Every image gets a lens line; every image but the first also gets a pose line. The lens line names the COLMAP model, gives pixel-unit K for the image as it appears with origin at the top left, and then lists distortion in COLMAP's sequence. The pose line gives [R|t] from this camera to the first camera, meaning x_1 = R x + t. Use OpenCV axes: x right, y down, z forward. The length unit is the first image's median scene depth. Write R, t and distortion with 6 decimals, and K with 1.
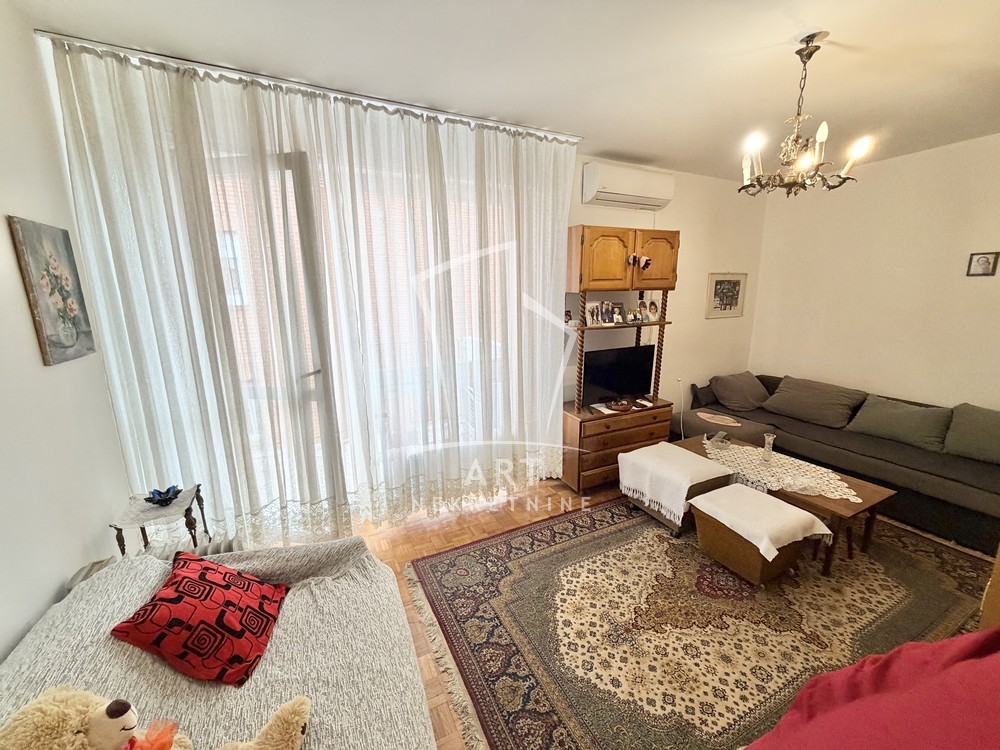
lens RADIAL K [[396.8, 0, 501.6], [0, 396.8, 375.1], [0, 0, 1]] dist [-0.000406, -0.000376]
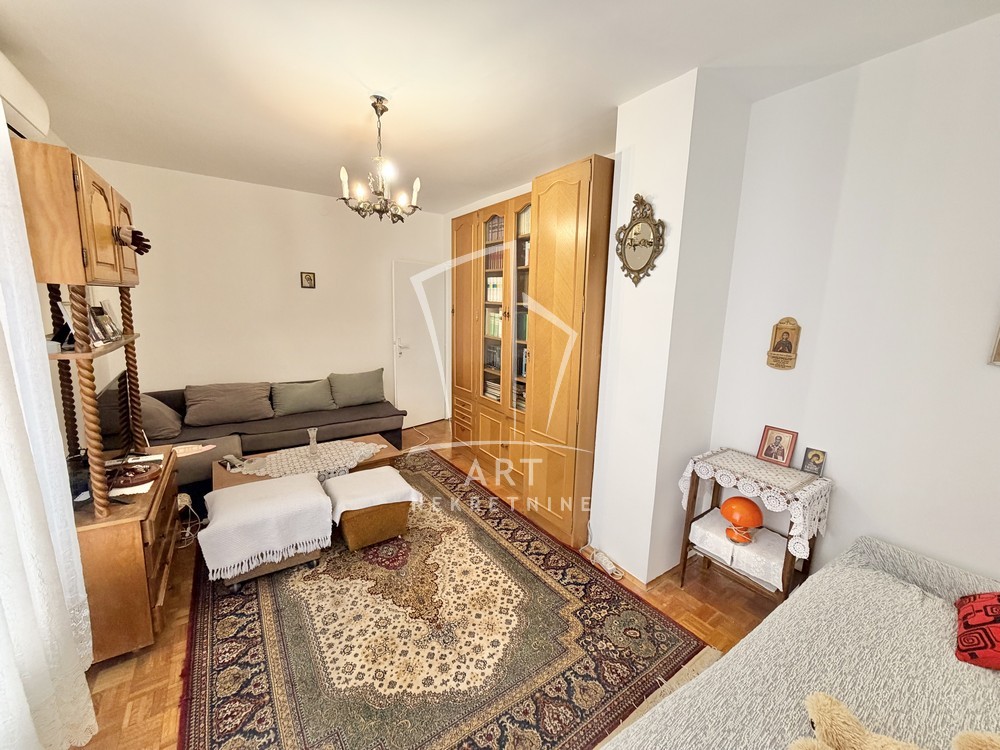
lens RADIAL K [[396.8, 0, 502.9], [0, 396.8, 374.5], [0, 0, 1]] dist [-0.000406, -0.000376]
pose [[-0.152933, -0.166268, 0.974149, -0.594368], [0.175411, 0.965525, 0.192334, -0.151539], [-0.972544, 0.200290, -0.118496, 0.831161]]
